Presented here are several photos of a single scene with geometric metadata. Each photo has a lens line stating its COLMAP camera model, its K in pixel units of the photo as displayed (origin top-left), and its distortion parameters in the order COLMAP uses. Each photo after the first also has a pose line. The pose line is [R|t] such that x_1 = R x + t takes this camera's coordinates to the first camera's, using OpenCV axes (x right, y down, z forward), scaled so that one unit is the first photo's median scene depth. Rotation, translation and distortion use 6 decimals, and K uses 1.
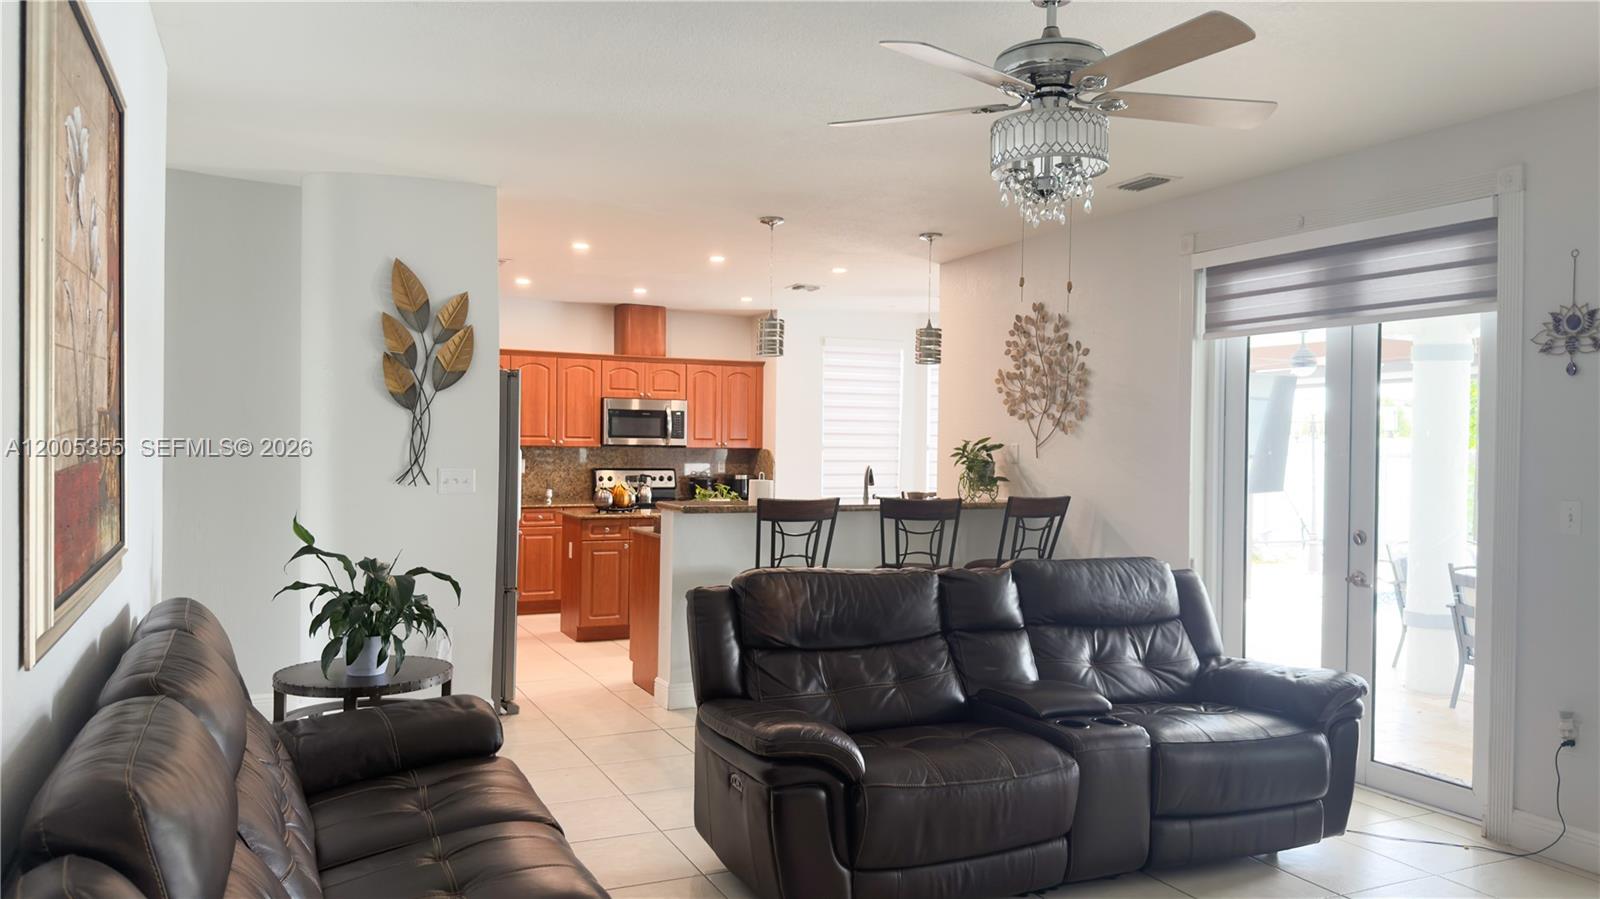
lens RADIAL K [[1117.0, 0, 767.1], [0, 1117.0, 440.0], [0, 0, 1]] dist [0.129453, 0.000123]
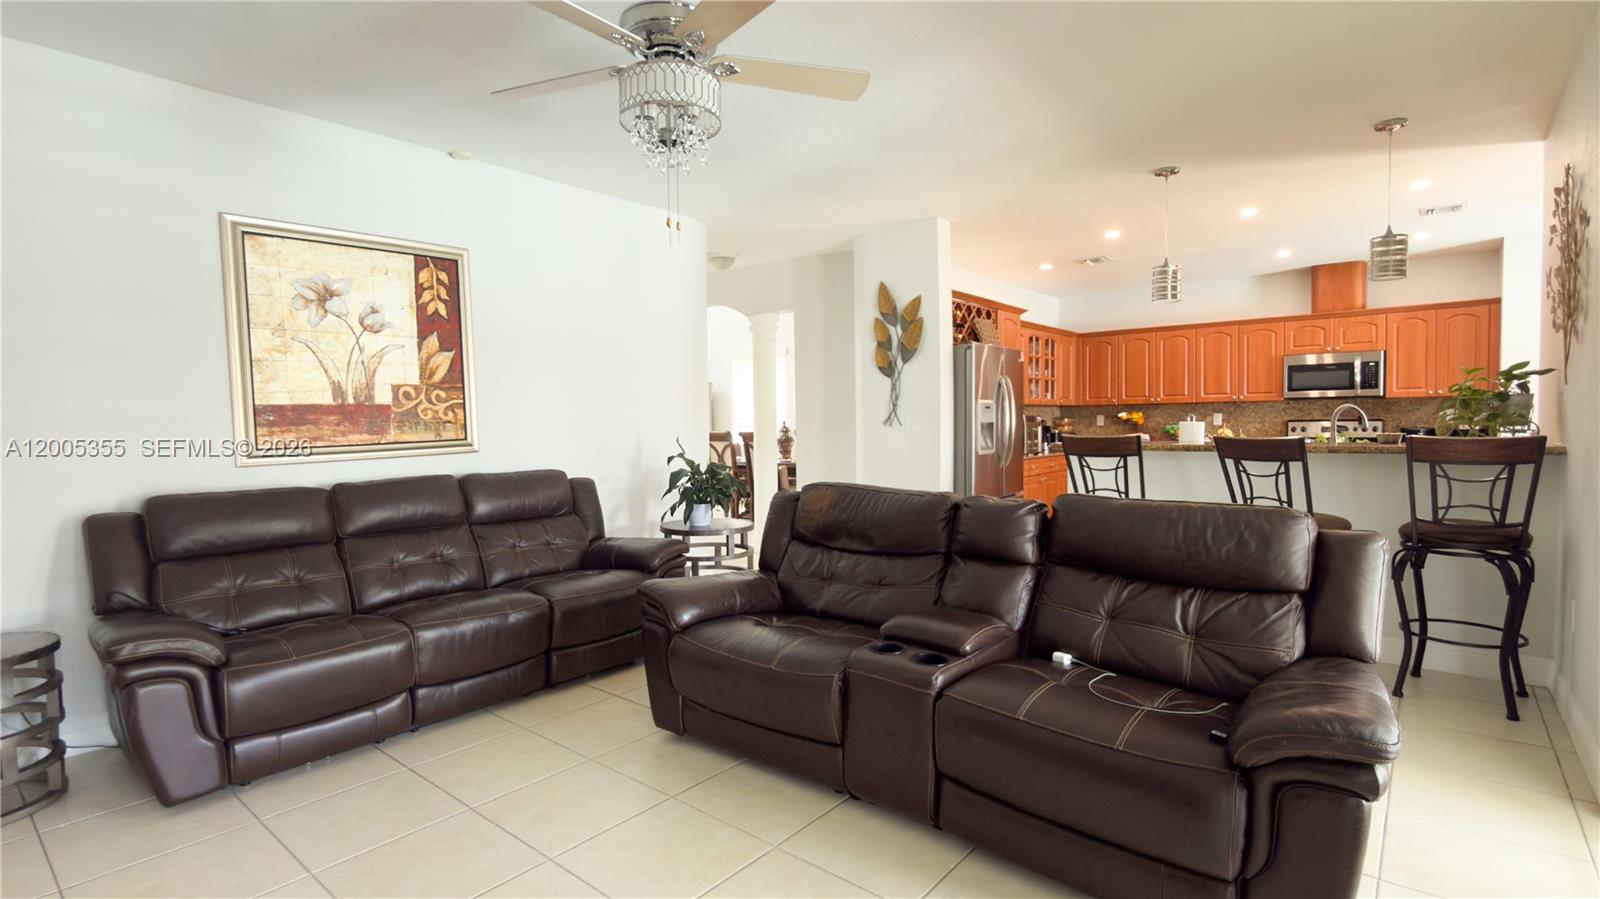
lens RADIAL K [[741.1, 0, 797.2], [0, 741.1, 448.5], [0, 0, 1]] dist [-0.004220, 0.000954]
pose [[0.438569, 0.015754, -0.898559, 0.430188], [0.023797, 0.999292, 0.029135, 0.030108], [0.898382, -0.034160, 0.437884, 0.347888]]
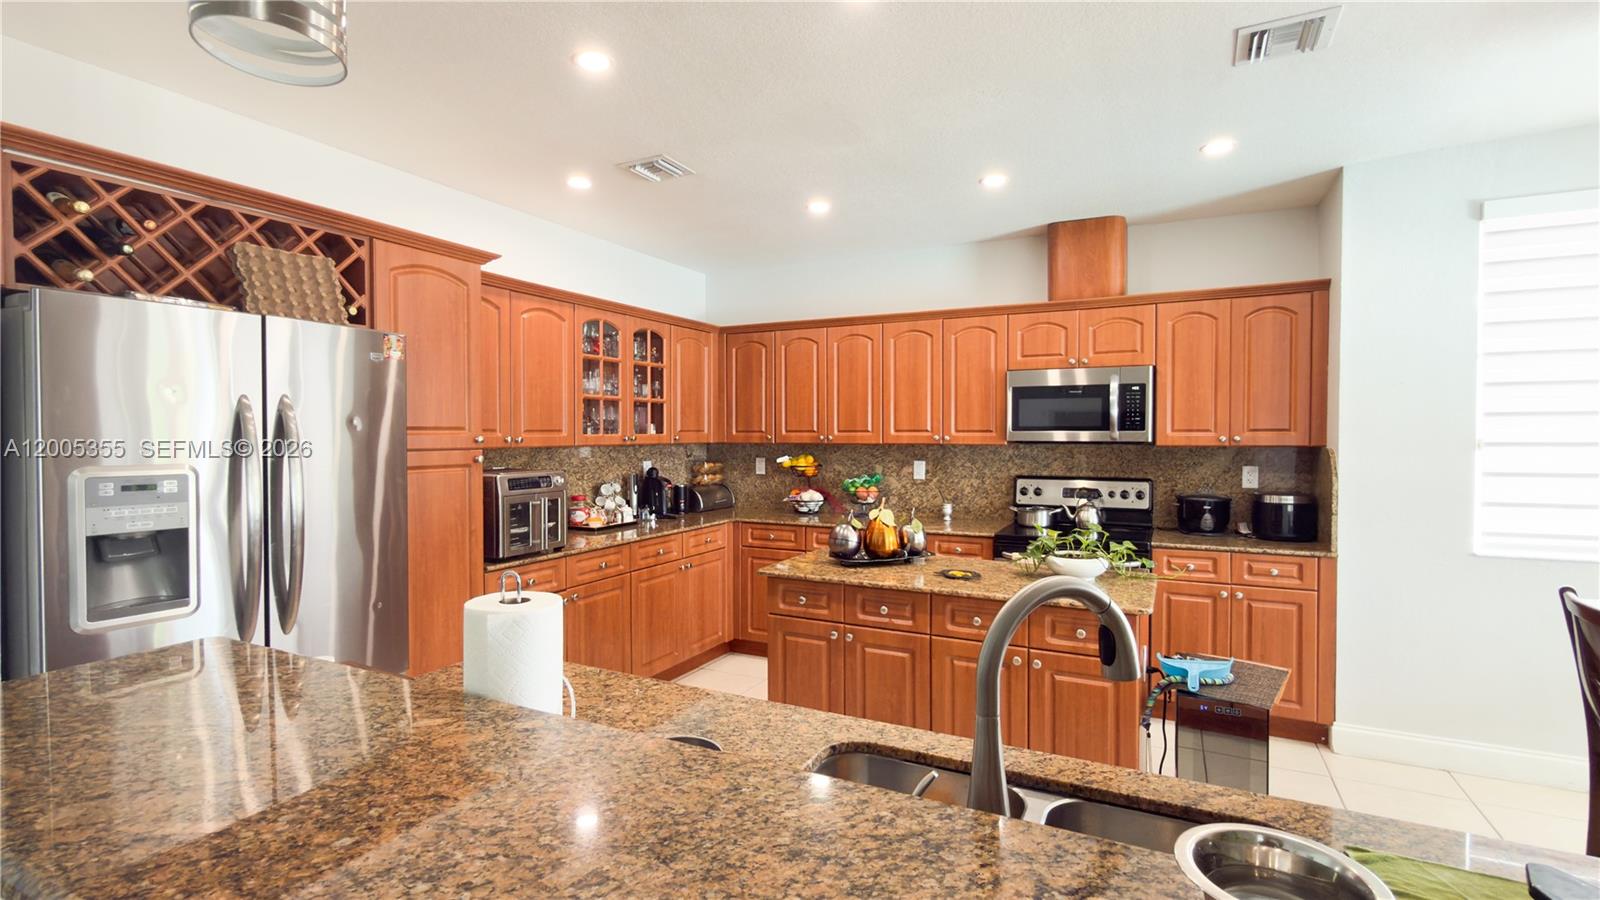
lens RADIAL K [[741.1, 0, 792.4], [0, 741.1, 454.4], [0, 0, 1]] dist [-0.004220, 0.000954]
pose [[0.631615, 0.010104, -0.775217, 0.162235], [0.014171, 0.999598, 0.024574, -0.001055], [0.775153, -0.026508, 0.631217, 0.889371]]
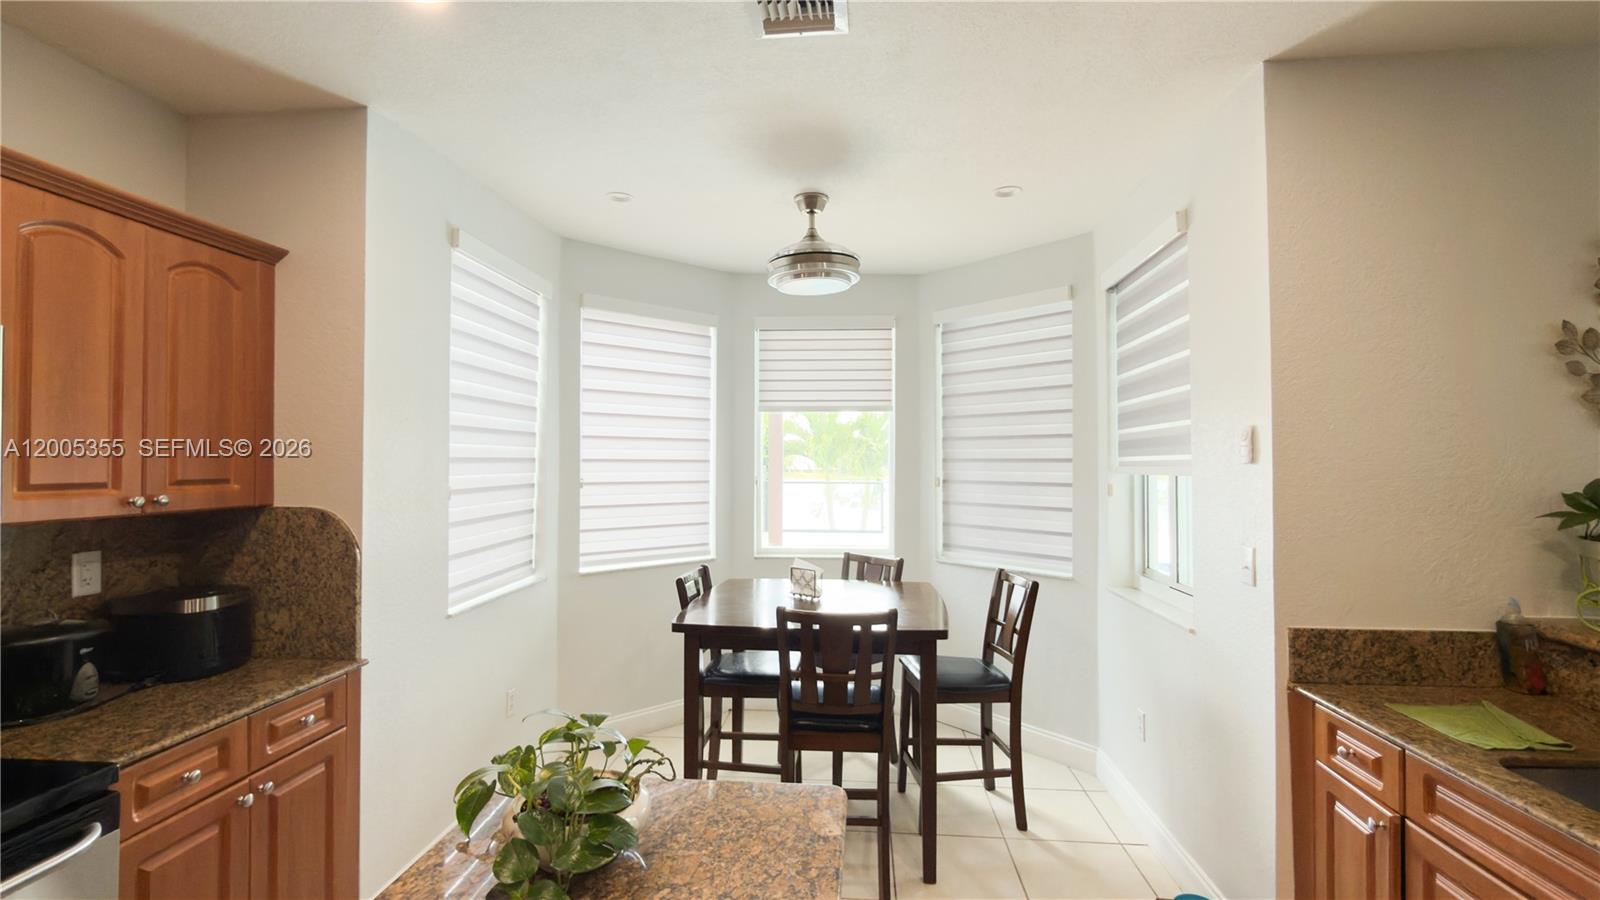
lens RADIAL K [[701.9, 0, 800.4], [0, 701.9, 449.6], [0, 0, 1]] dist [-0.005702, -0.000355]
pose [[0.470113, 0.002209, 0.882604, -0.177848], [0.002221, 0.999991, -0.003686, -0.012292], [-0.882604, 0.003694, 0.470103, 1.151188]]
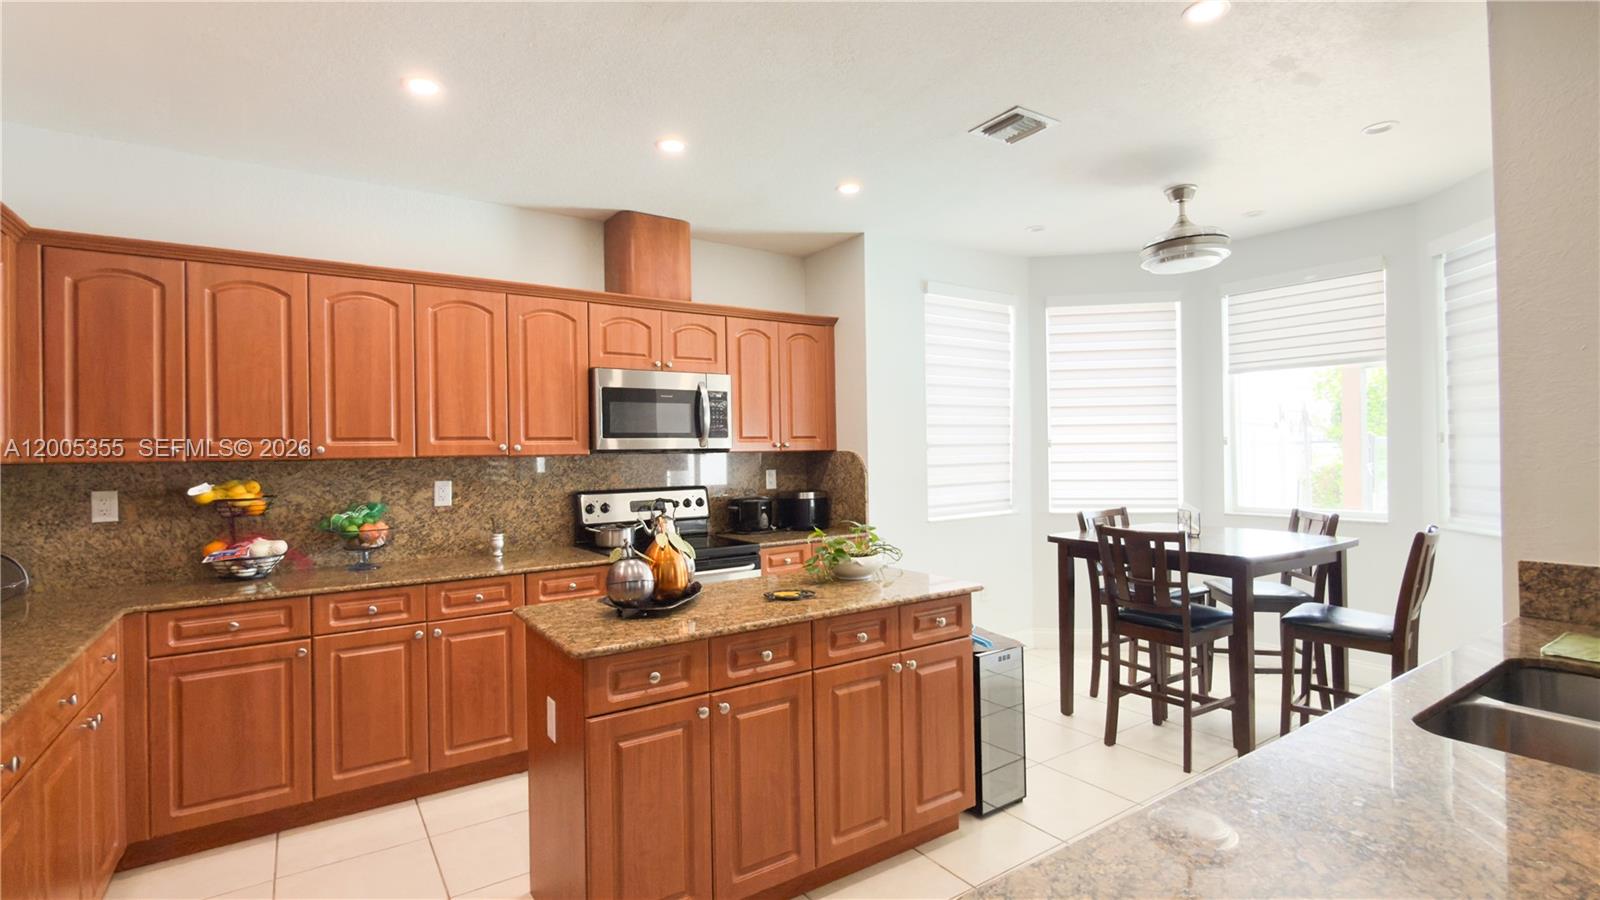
lens RADIAL K [[741.1, 0, 798.7], [0, 741.1, 448.3], [0, 0, 1]] dist [-0.004220, 0.000954]
pose [[0.981800, -0.027942, 0.187849, -0.164637], [0.027948, 0.999606, 0.002616, 0.007140], [-0.187848, 0.002682, 0.982194, 0.873280]]
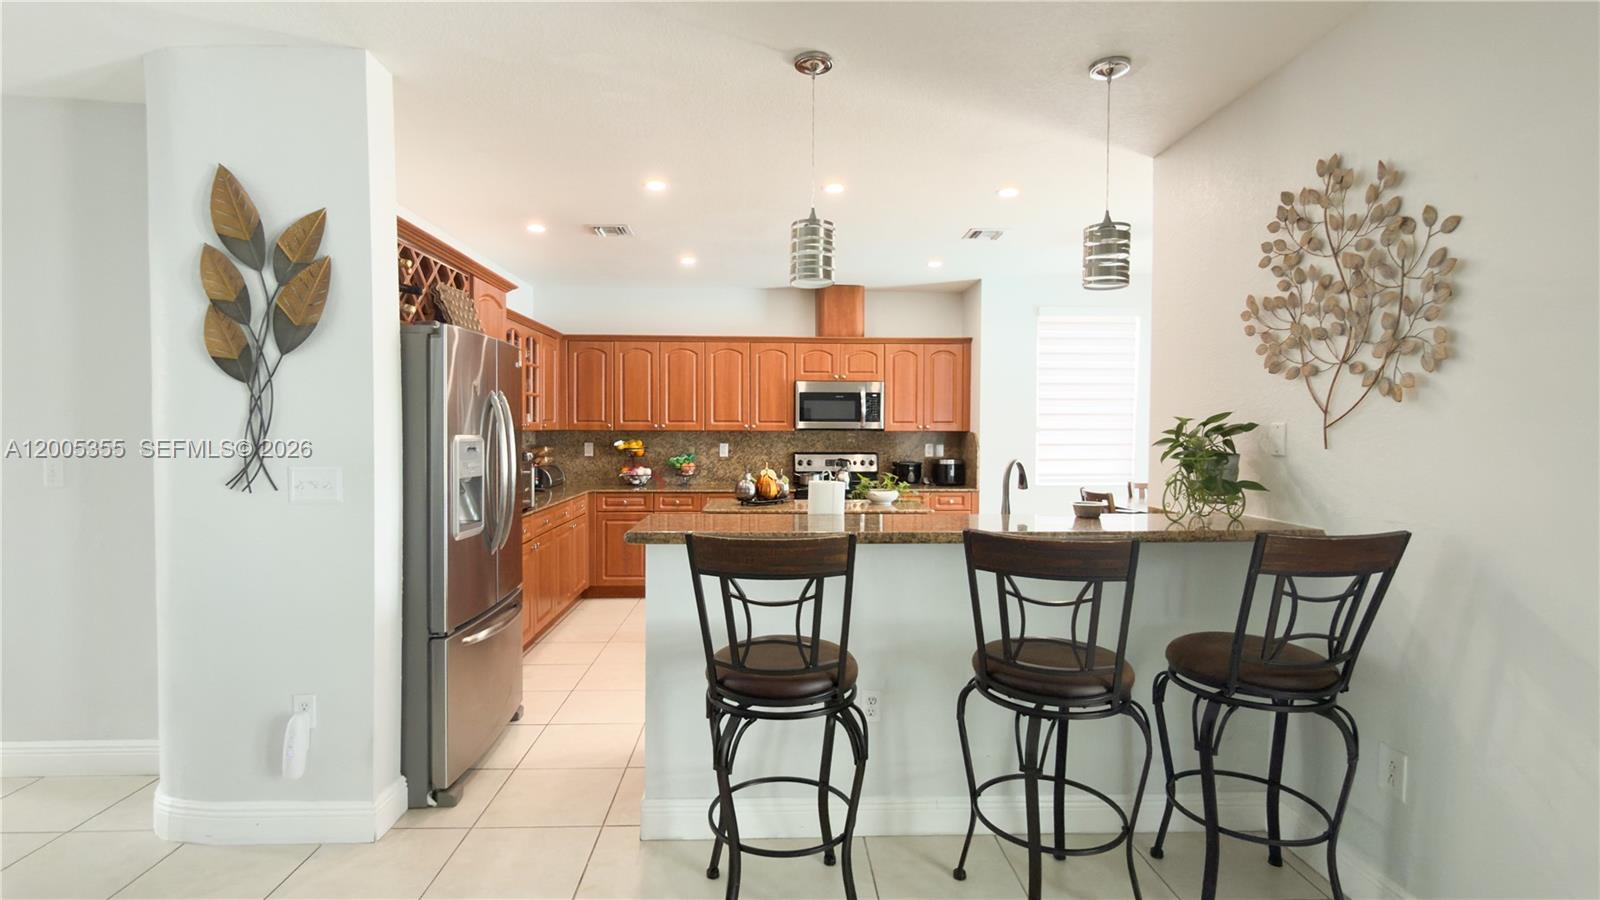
lens RADIAL K [[741.1, 0, 786.1], [0, 741.1, 446.2], [0, 0, 1]] dist [-0.004220, 0.000954]
pose [[0.927460, 0.000587, -0.373923, 0.128650], [0.010197, 0.999587, 0.026861, 0.002875], [0.373785, -0.028726, 0.927071, 0.557197]]
